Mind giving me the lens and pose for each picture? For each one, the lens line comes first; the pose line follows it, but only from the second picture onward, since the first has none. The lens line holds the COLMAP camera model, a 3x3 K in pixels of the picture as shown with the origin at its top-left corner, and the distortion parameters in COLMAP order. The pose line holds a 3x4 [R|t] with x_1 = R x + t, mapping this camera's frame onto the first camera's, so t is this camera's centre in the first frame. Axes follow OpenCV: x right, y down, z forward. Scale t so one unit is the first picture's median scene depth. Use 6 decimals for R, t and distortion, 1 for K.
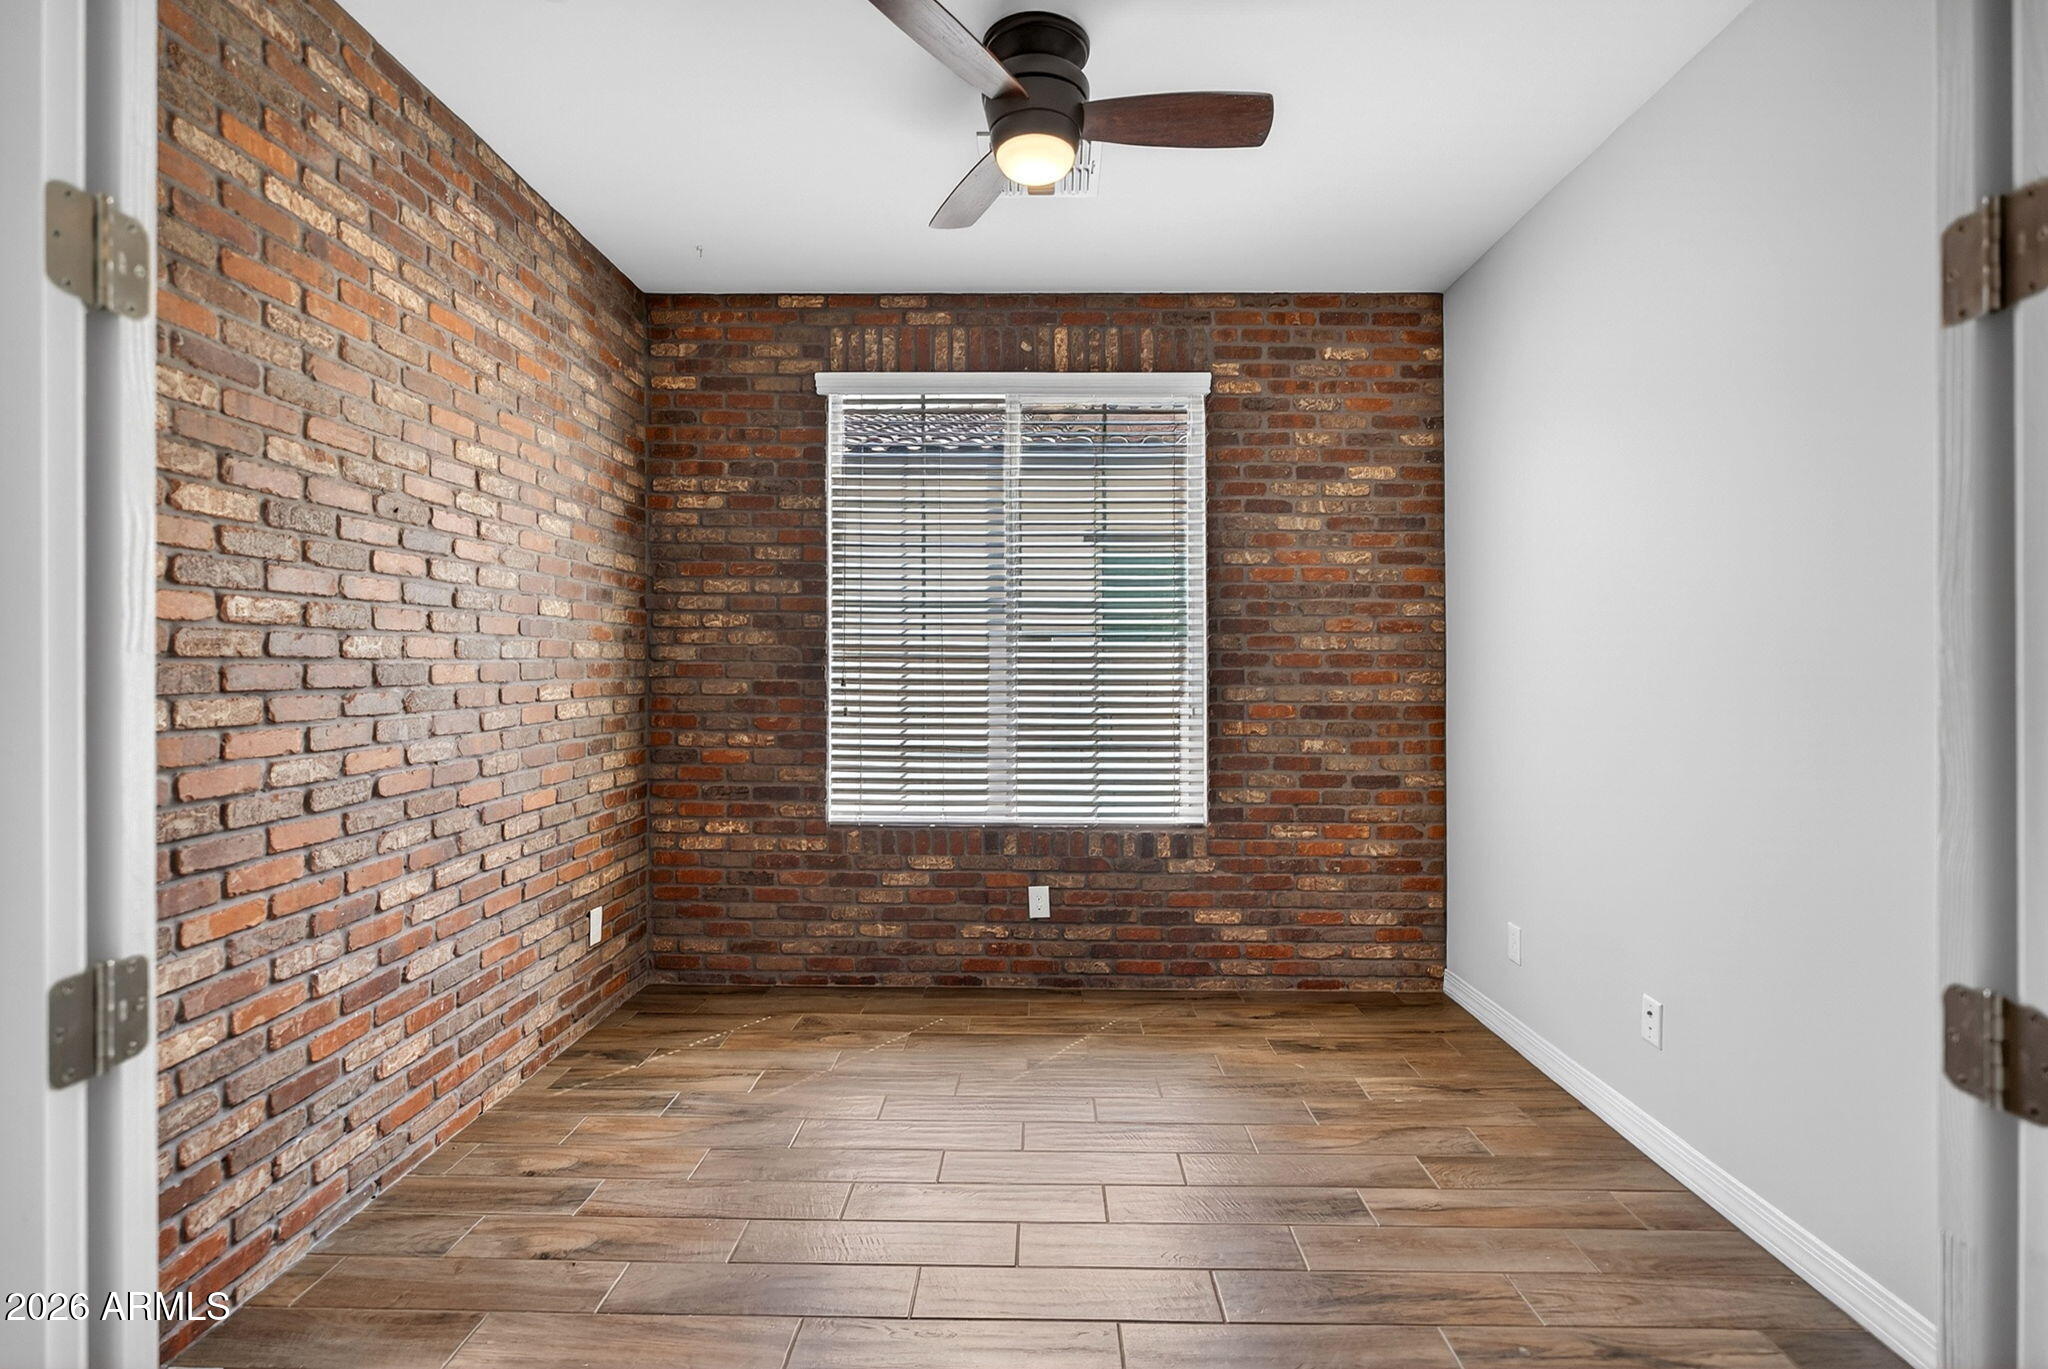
lens RADIAL K [[967.0, 0, 1021.8], [0, 967.0, 672.5], [0, 0, 1]] dist [-0.011432, 0.006792]
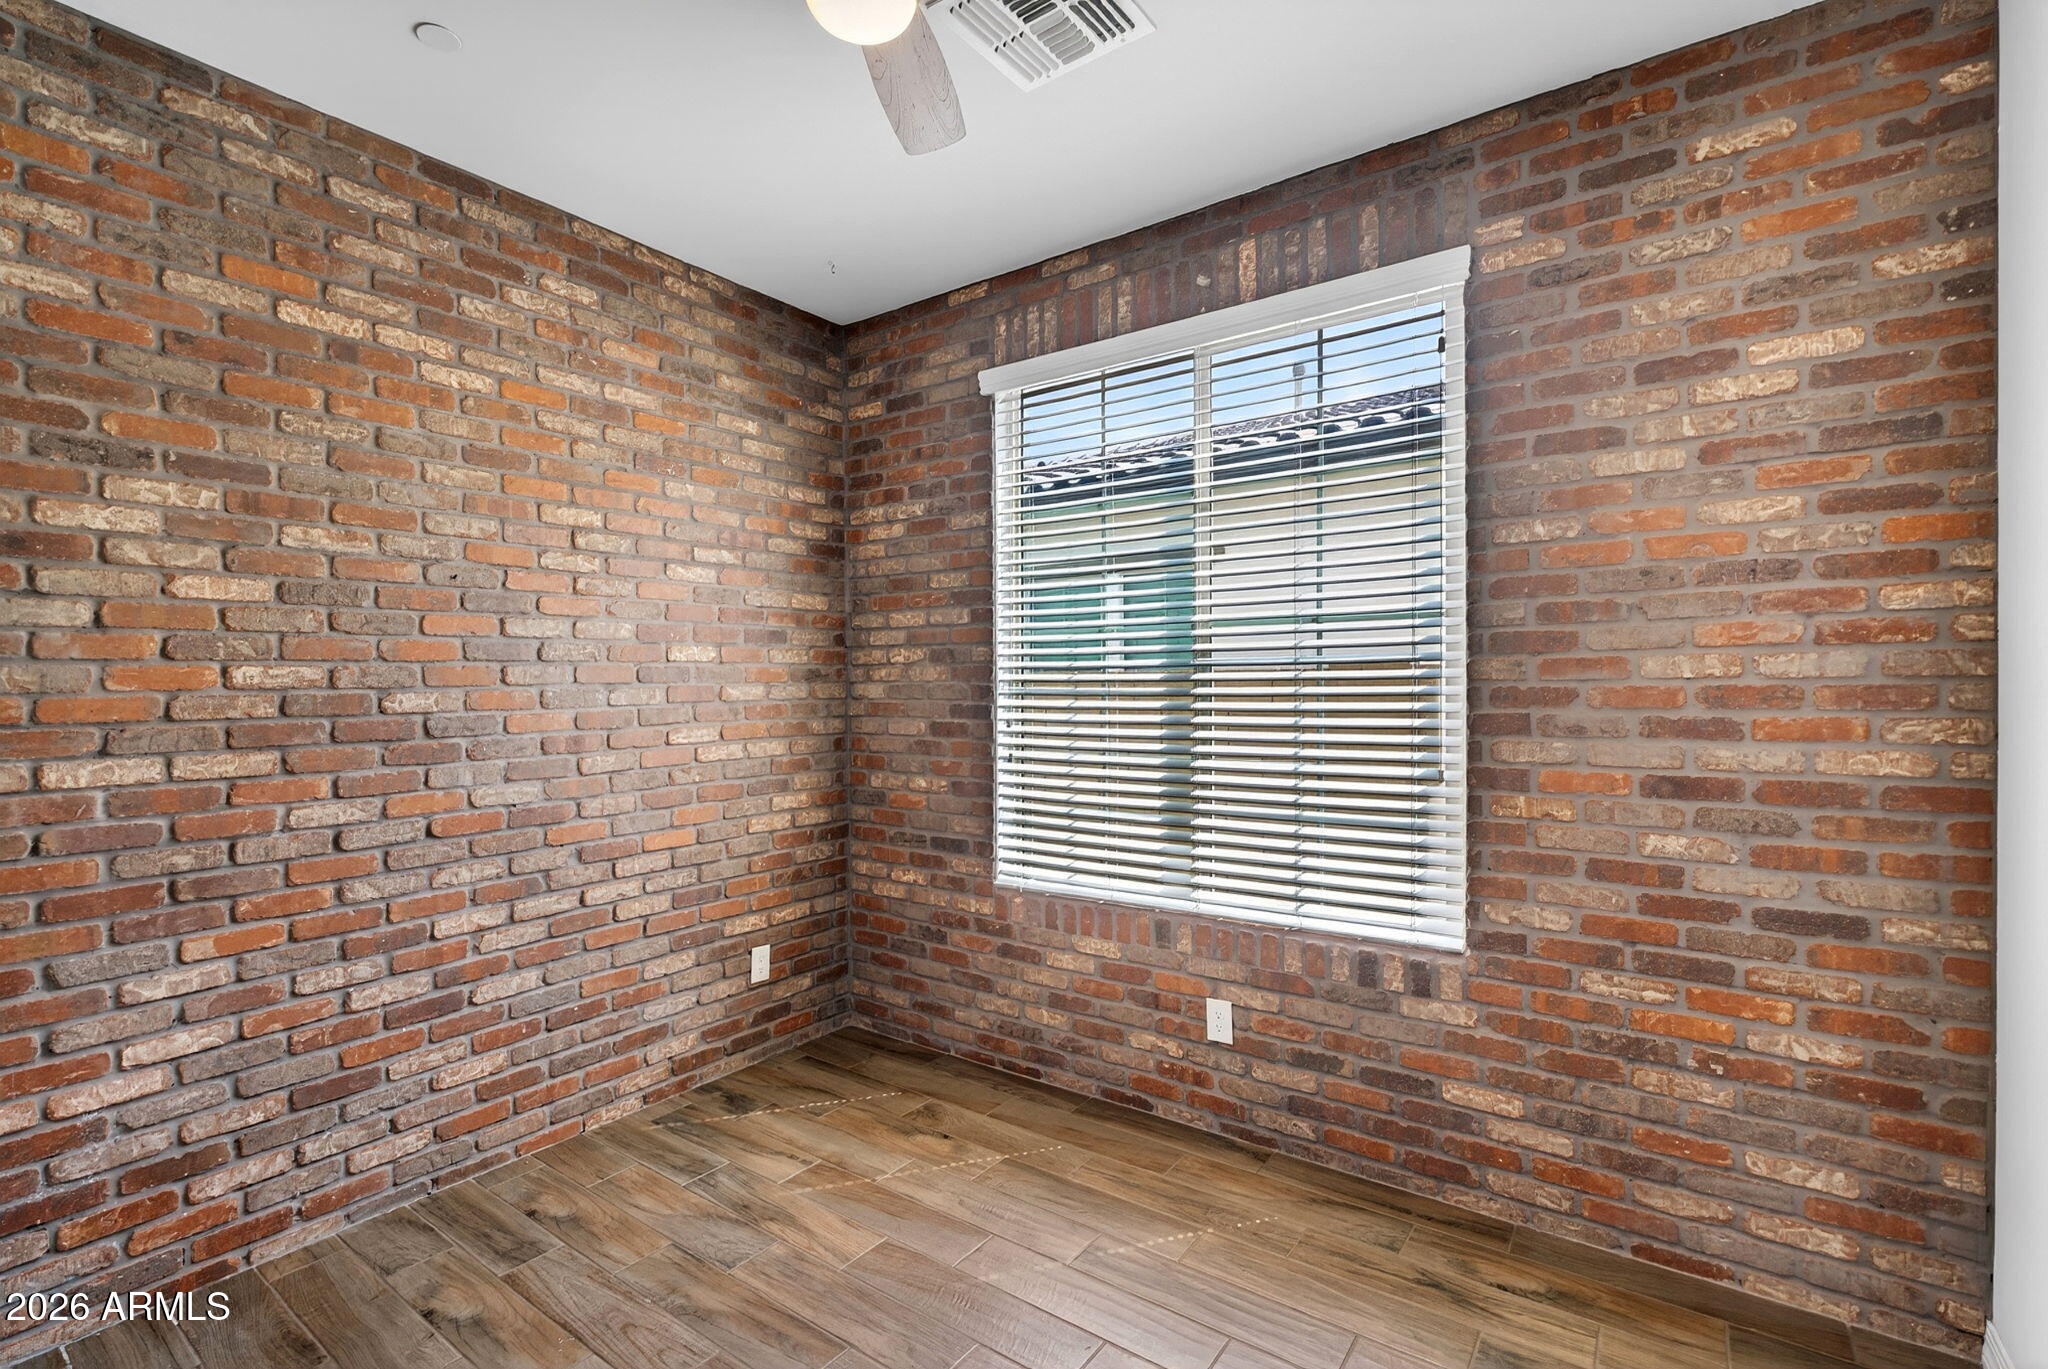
lens RADIAL K [[947.0, 0, 1017.3], [0, 947.0, 699.7], [0, 0, 1]] dist [-0.000648, 0.001456]
pose [[0.808505, -0.000727, -0.588488, 0.329983], [0.010555, 0.999856, 0.013267, -0.023176], [0.588394, -0.016938, 0.808397, 0.325184]]
